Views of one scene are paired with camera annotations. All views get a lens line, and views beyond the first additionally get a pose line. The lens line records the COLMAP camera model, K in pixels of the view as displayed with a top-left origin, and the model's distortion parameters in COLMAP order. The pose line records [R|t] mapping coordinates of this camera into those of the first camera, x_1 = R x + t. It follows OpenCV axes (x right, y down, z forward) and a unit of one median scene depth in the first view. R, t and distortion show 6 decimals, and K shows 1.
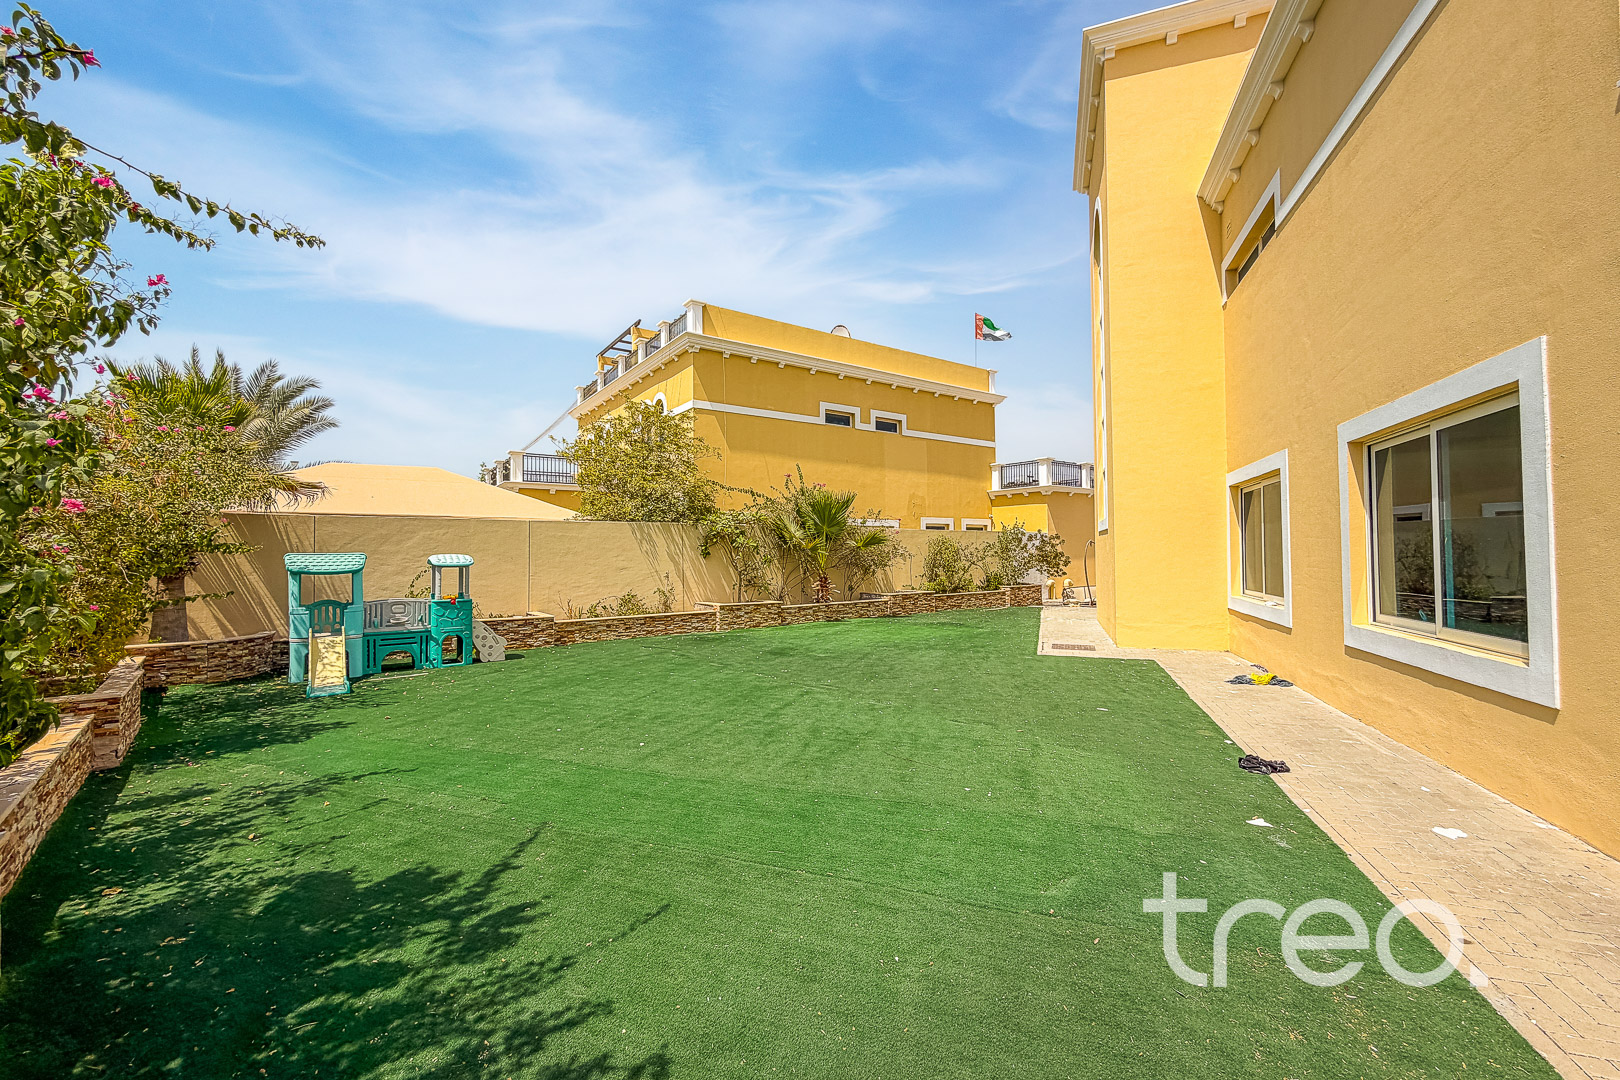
lens RADIAL K [[637.5, 0, 802.1], [0, 637.5, 541.4], [0, 0, 1]] dist [0.001657, 0.000114]
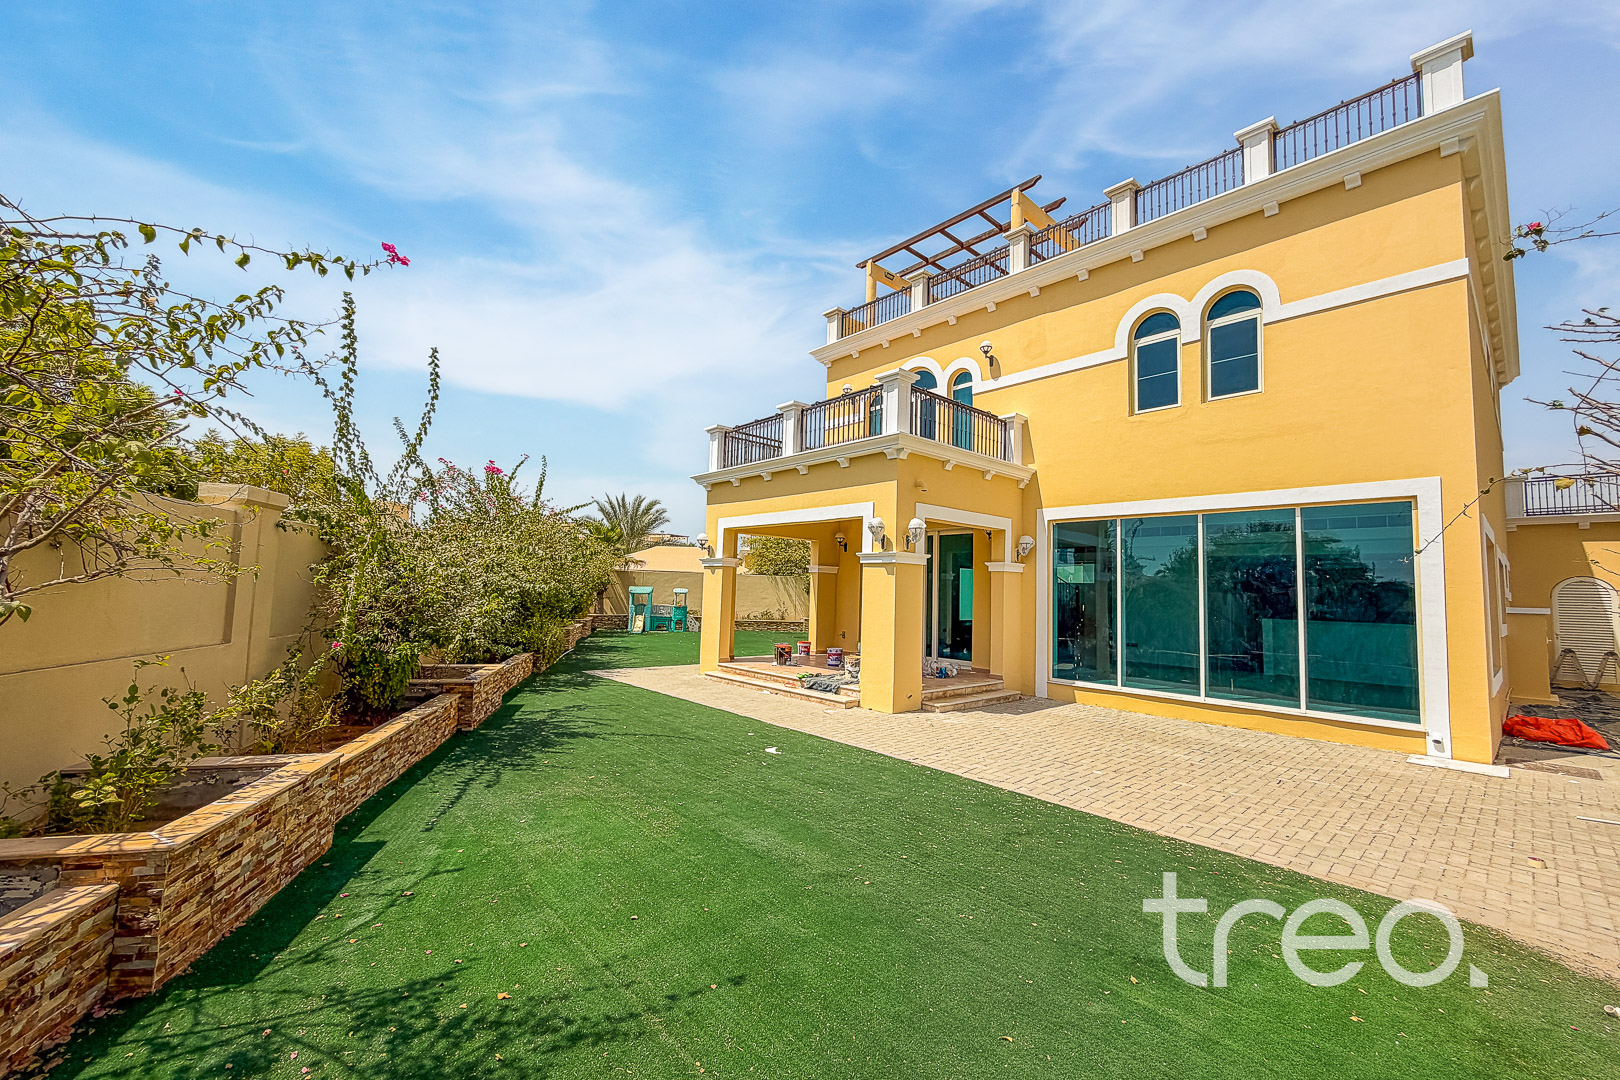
lens RADIAL K [[637.5, 0, 802.1], [0, 637.5, 541.4], [0, 0, 1]] dist [0.001657, 0.000114]
pose [[0.887153, -0.016309, -0.461188, 1.154412], [-0.016287, 0.997646, -0.066611, -0.004966], [0.461189, 0.066605, 0.884799, -1.144272]]
